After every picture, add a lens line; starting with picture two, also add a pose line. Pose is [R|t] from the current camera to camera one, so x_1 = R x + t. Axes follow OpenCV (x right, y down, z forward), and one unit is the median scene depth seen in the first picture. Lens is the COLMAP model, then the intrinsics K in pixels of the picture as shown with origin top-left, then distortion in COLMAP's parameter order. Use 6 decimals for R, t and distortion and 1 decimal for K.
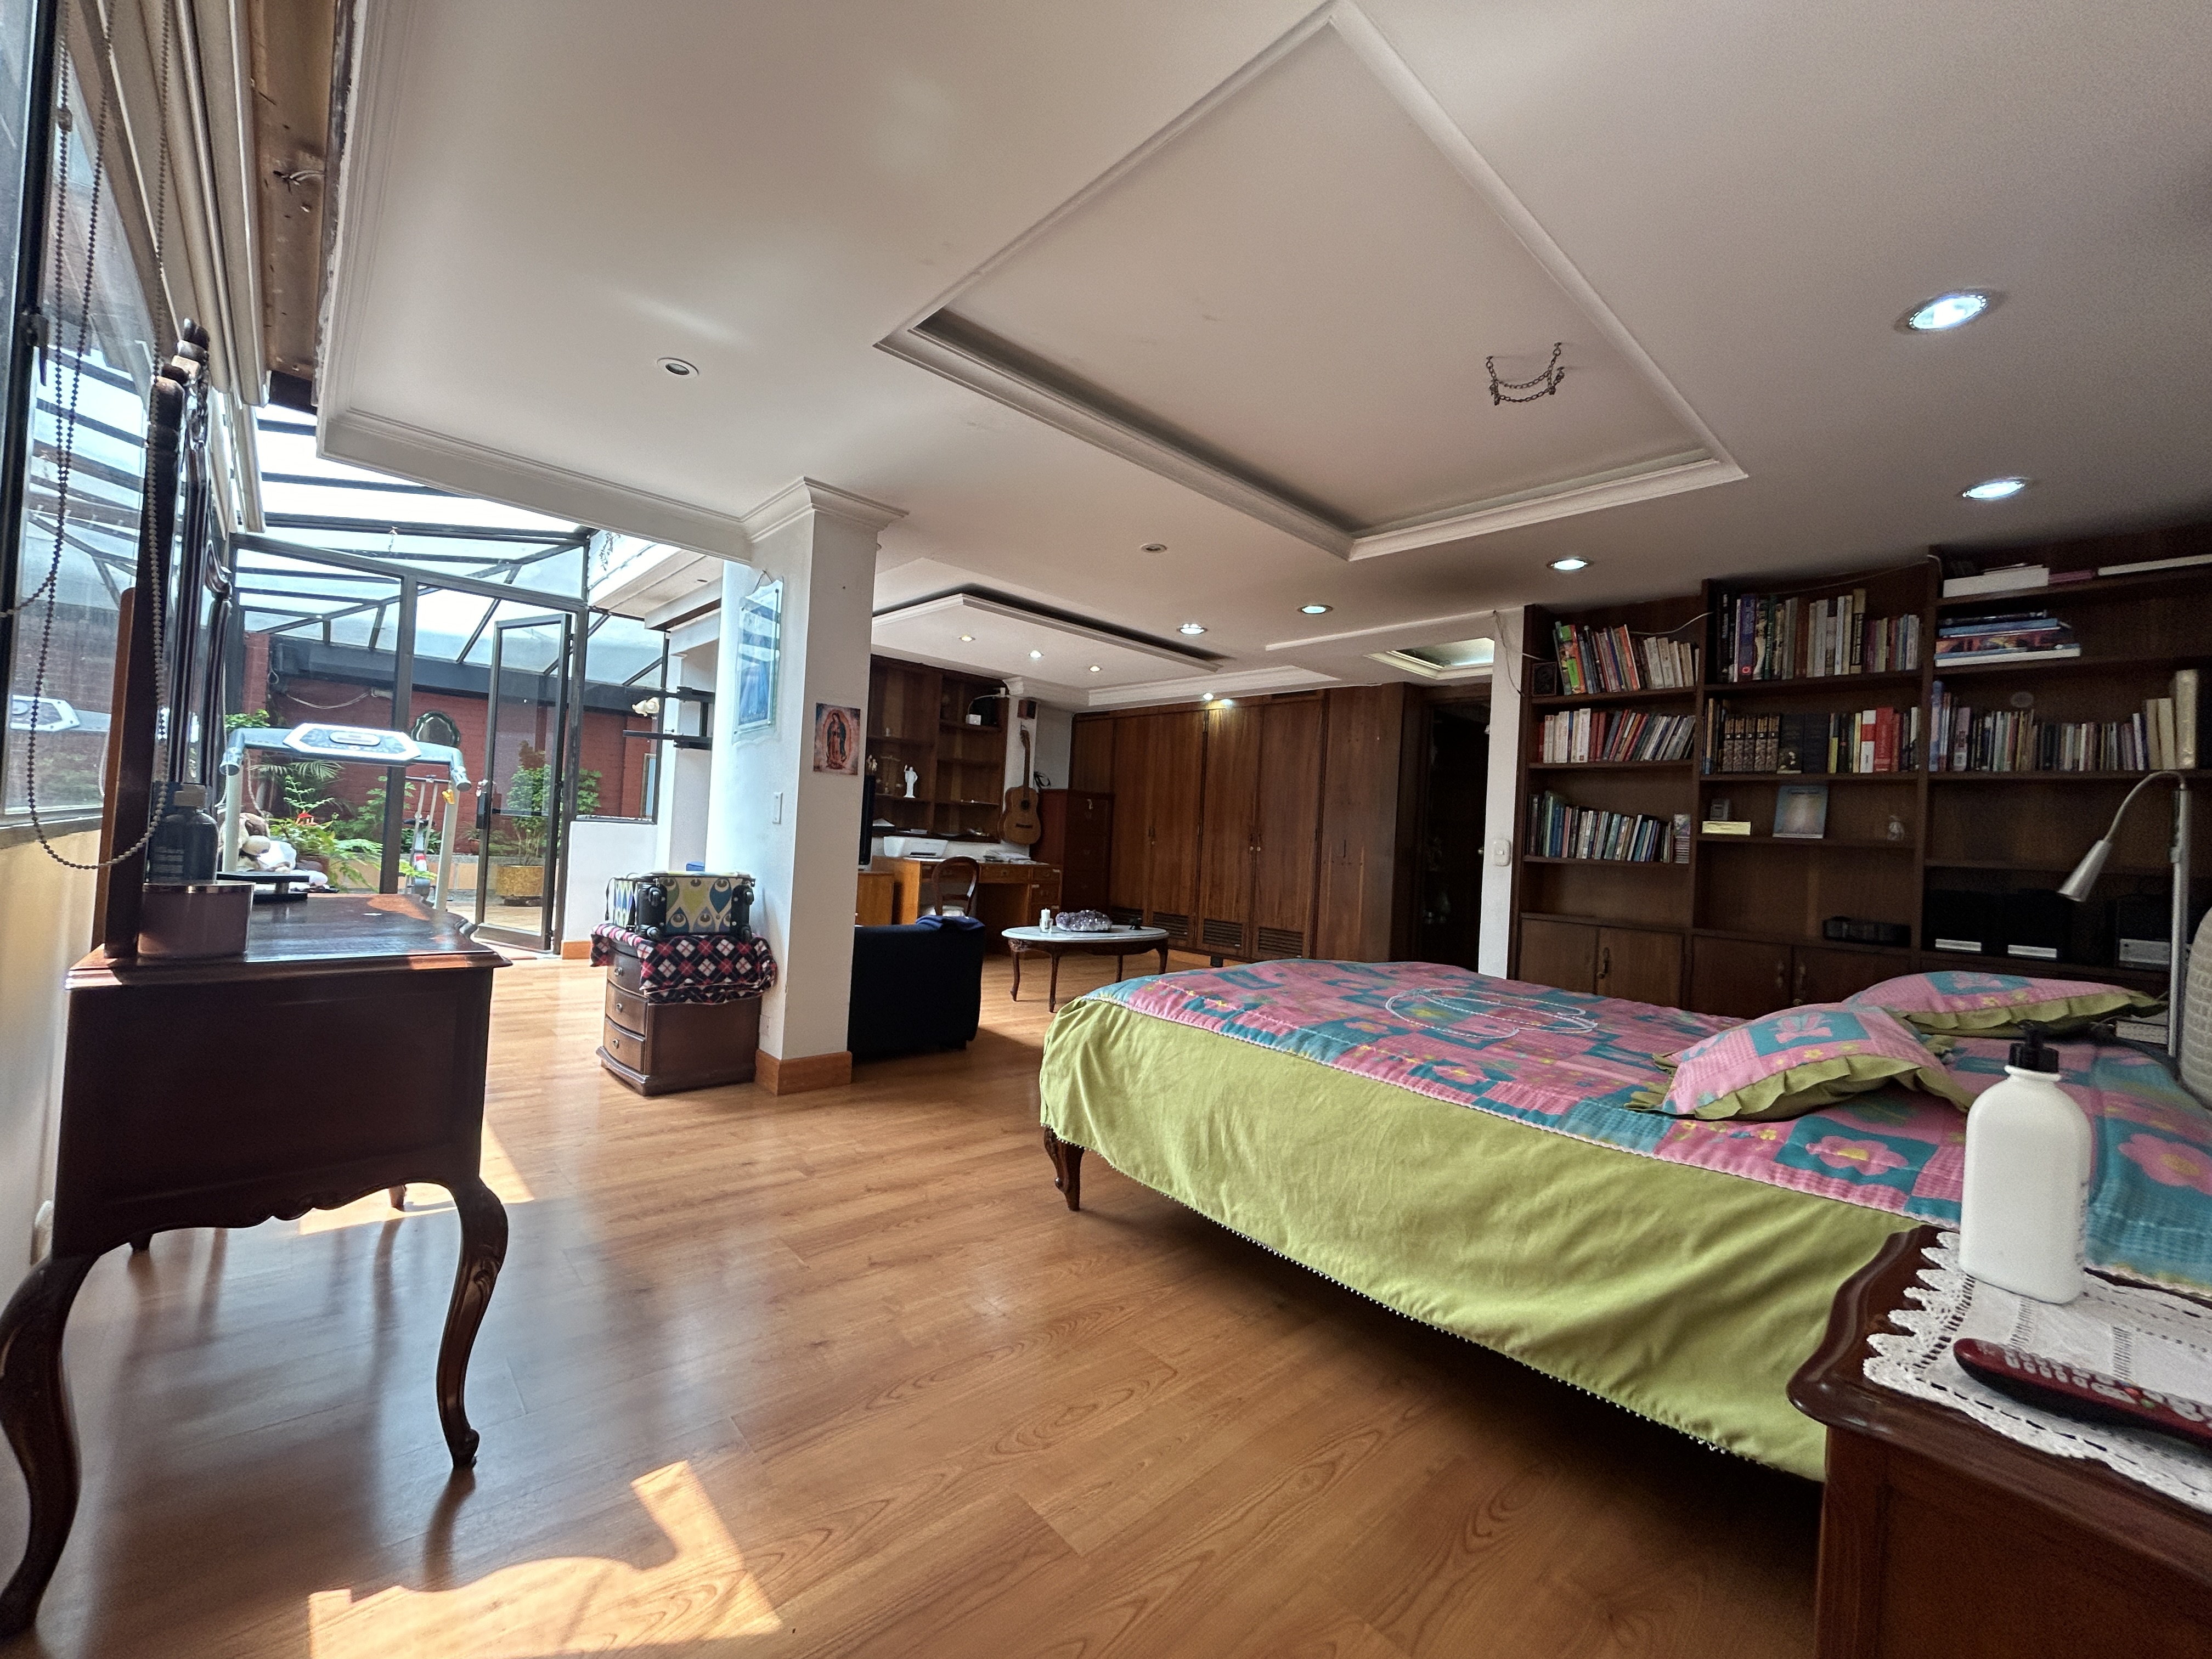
lens RADIAL K [[892.5, 0, 1102.6], [0, 892.5, 826.9], [0, 0, 1]] dist [-0.004361, 0.001188]
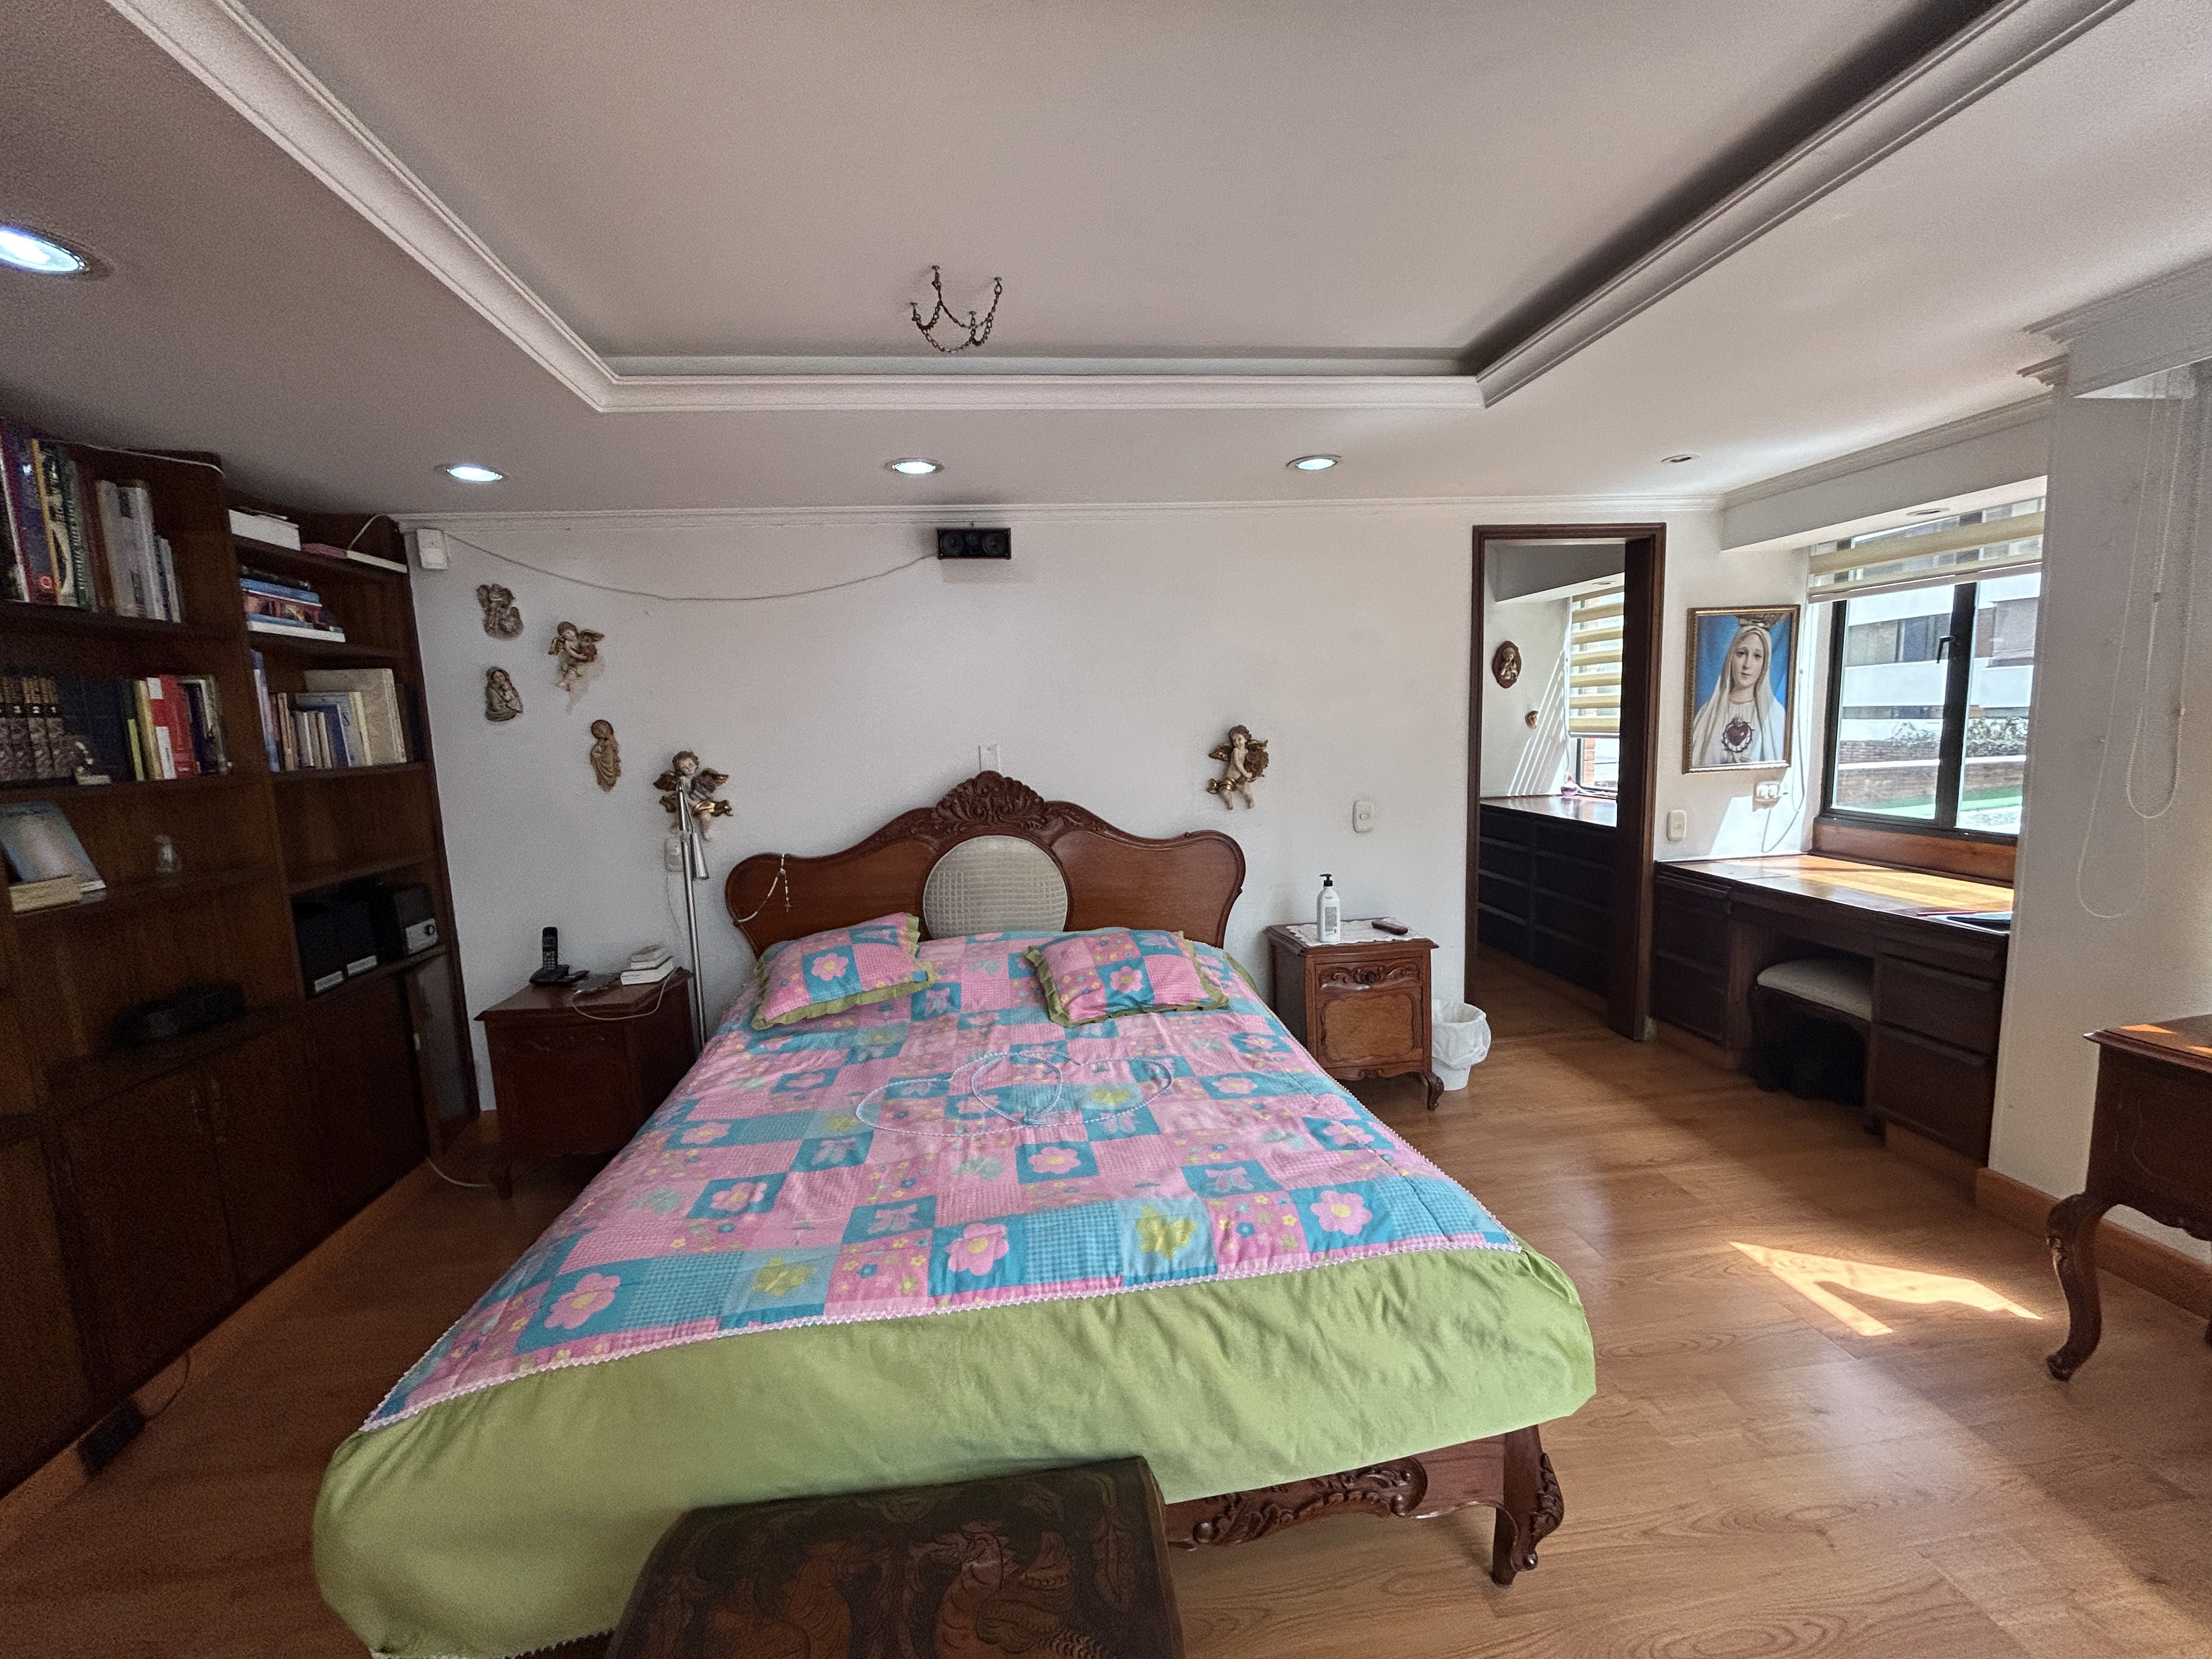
lens RADIAL K [[892.5, 0, 1097.7], [0, 892.5, 827.4], [0, 0, 1]] dist [-0.004361, 0.001188]
pose [[-0.821380, -0.093532, 0.562661, -0.071850], [-0.014239, 0.989518, 0.143703, -0.126784], [-0.570204, 0.110023, -0.814102, 1.152213]]
